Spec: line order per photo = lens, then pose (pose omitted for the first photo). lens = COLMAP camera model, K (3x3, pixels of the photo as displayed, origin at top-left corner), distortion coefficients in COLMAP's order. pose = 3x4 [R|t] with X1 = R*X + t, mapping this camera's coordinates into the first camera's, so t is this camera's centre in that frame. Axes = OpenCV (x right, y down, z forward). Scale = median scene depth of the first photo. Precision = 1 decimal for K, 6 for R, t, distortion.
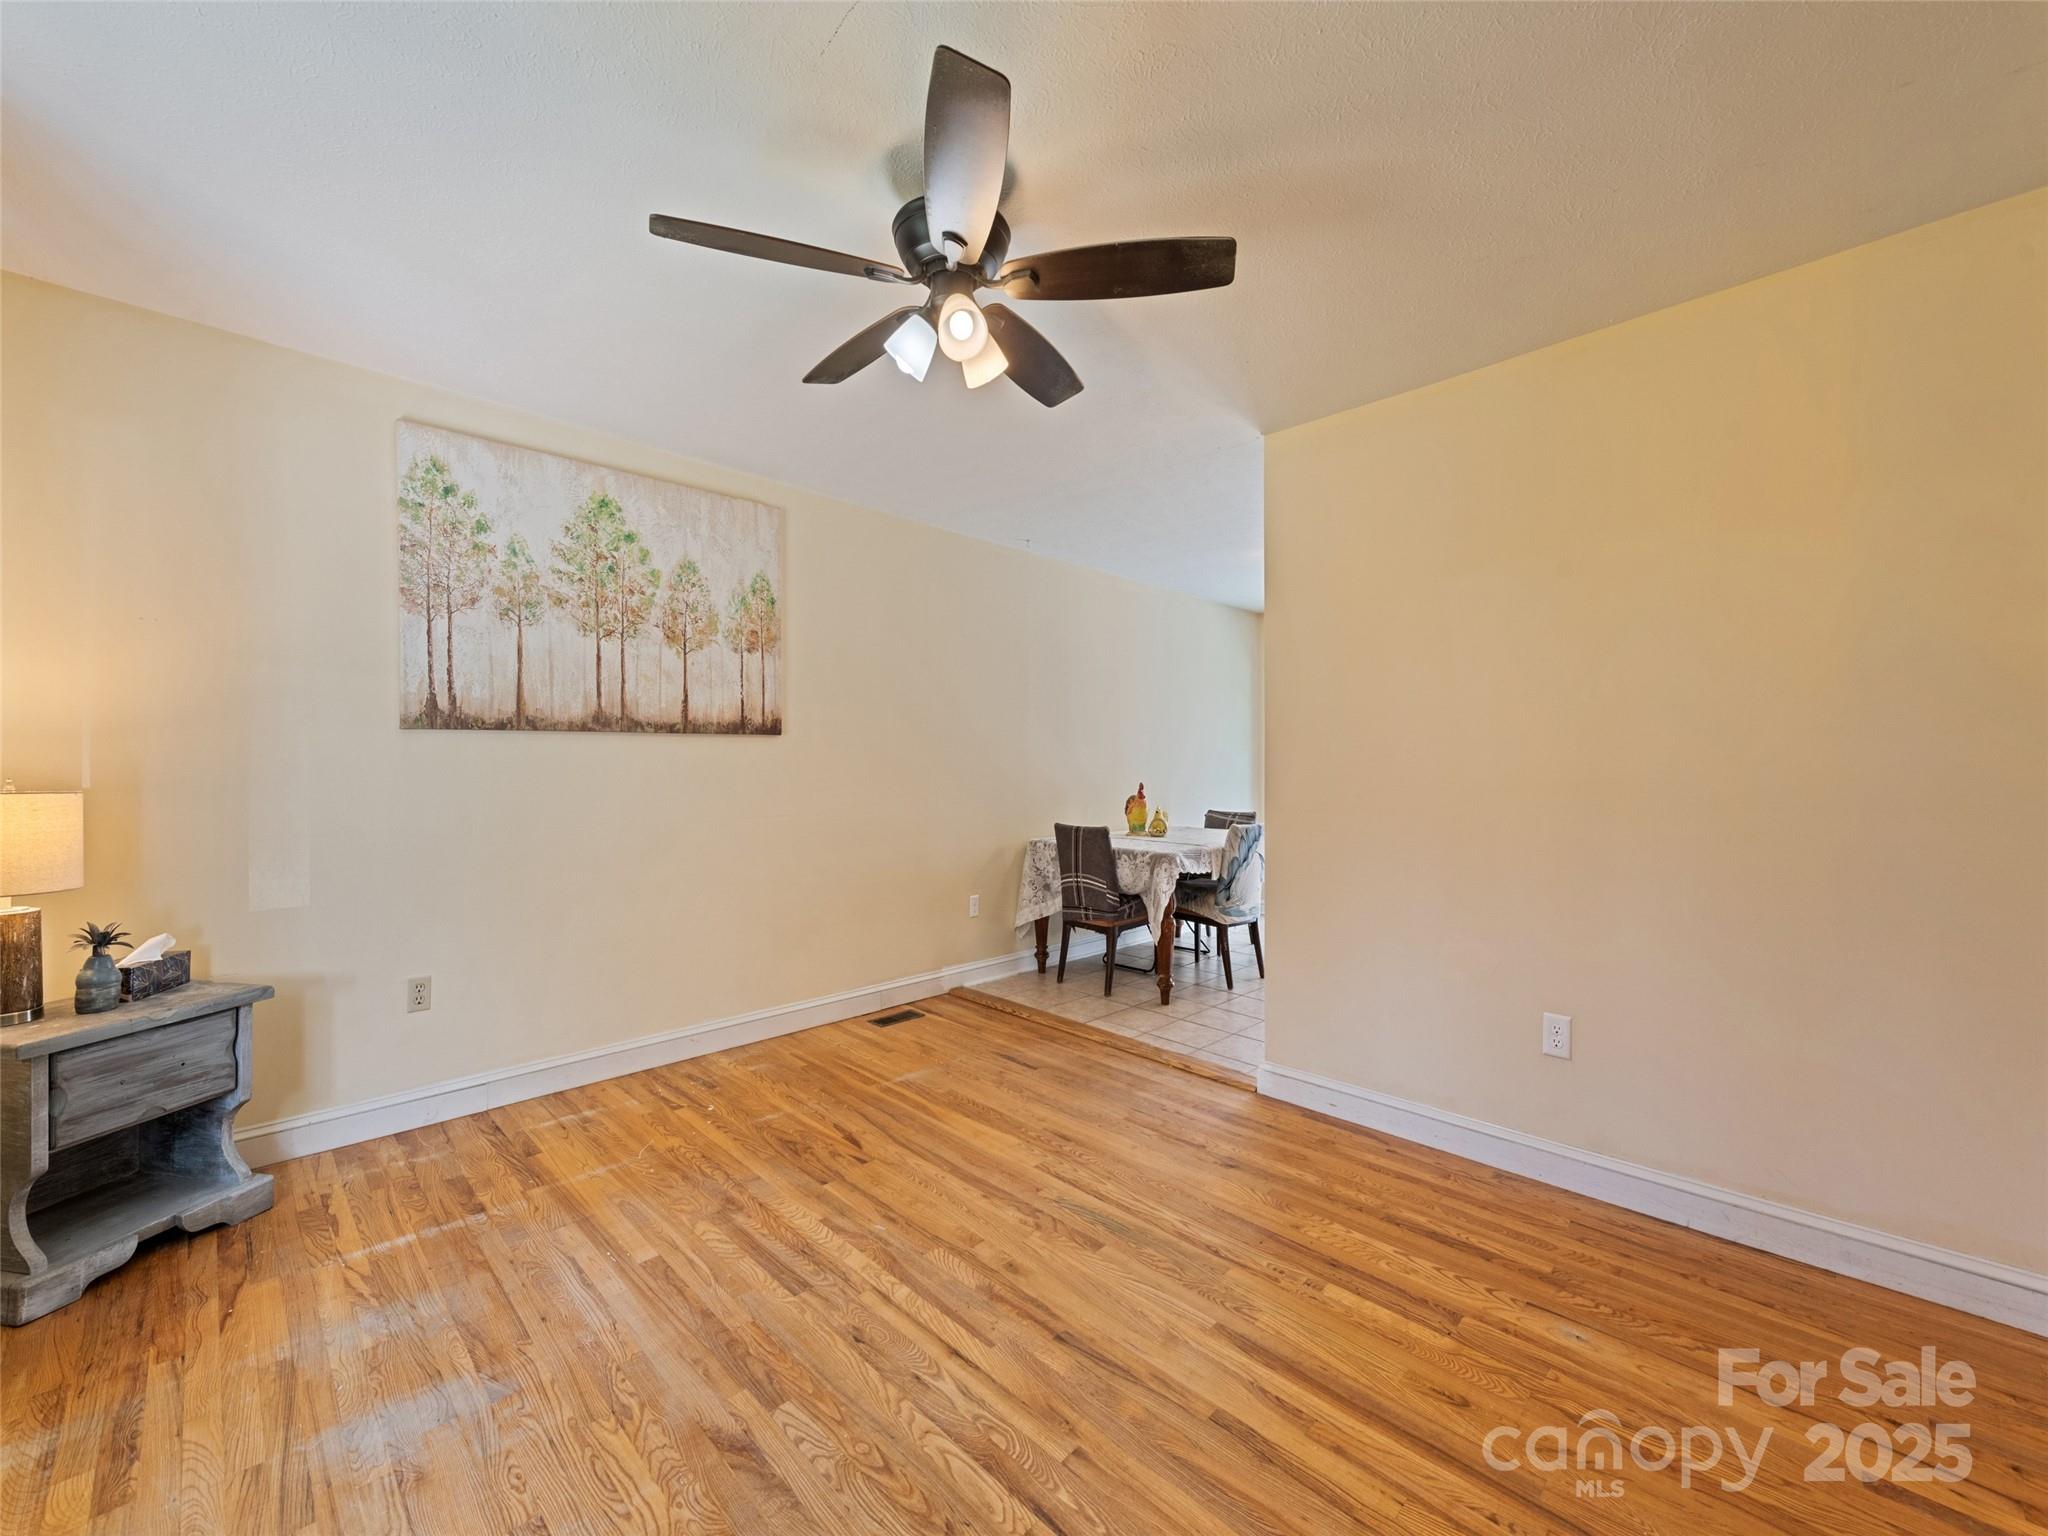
lens RADIAL K [[820.0, 0, 1019.8], [0, 820.0, 767.0], [0, 0, 1]] dist [0.011128, -0.002199]
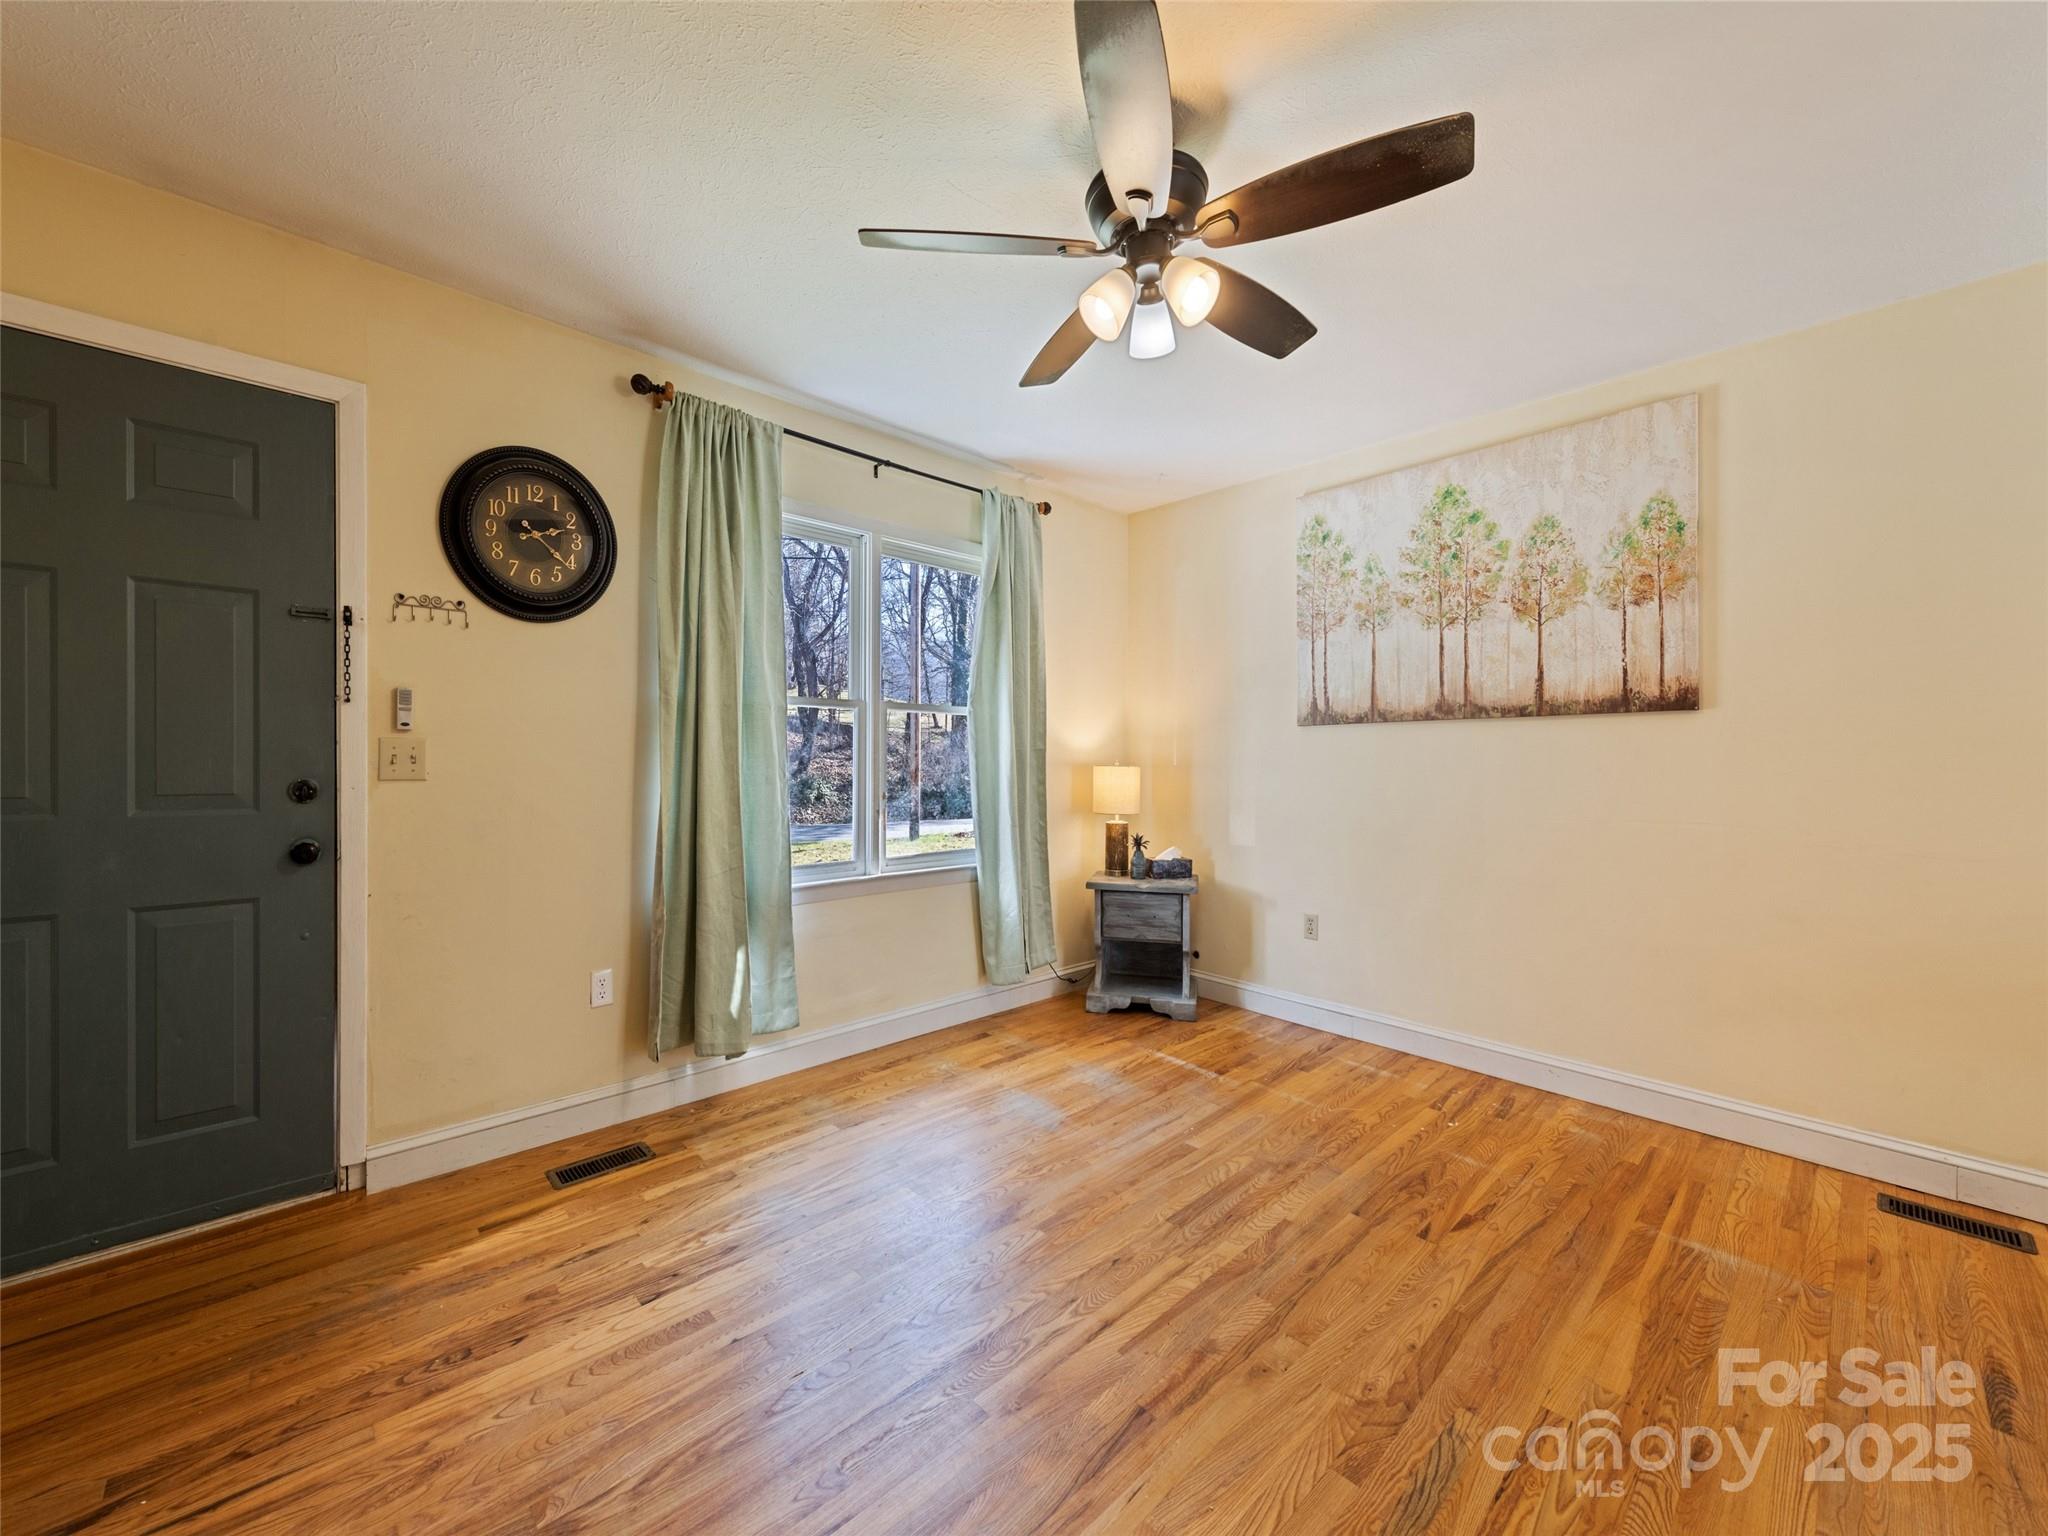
lens RADIAL K [[820.0, 0, 1038.6], [0, 820.0, 767.2], [0, 0, 1]] dist [0.011128, -0.002199]
pose [[-0.038120, 0.009324, -0.999230, 0.581203], [-0.007444, 0.999926, 0.009614, 0.010606], [0.999245, 0.007805, -0.038047, 0.593374]]
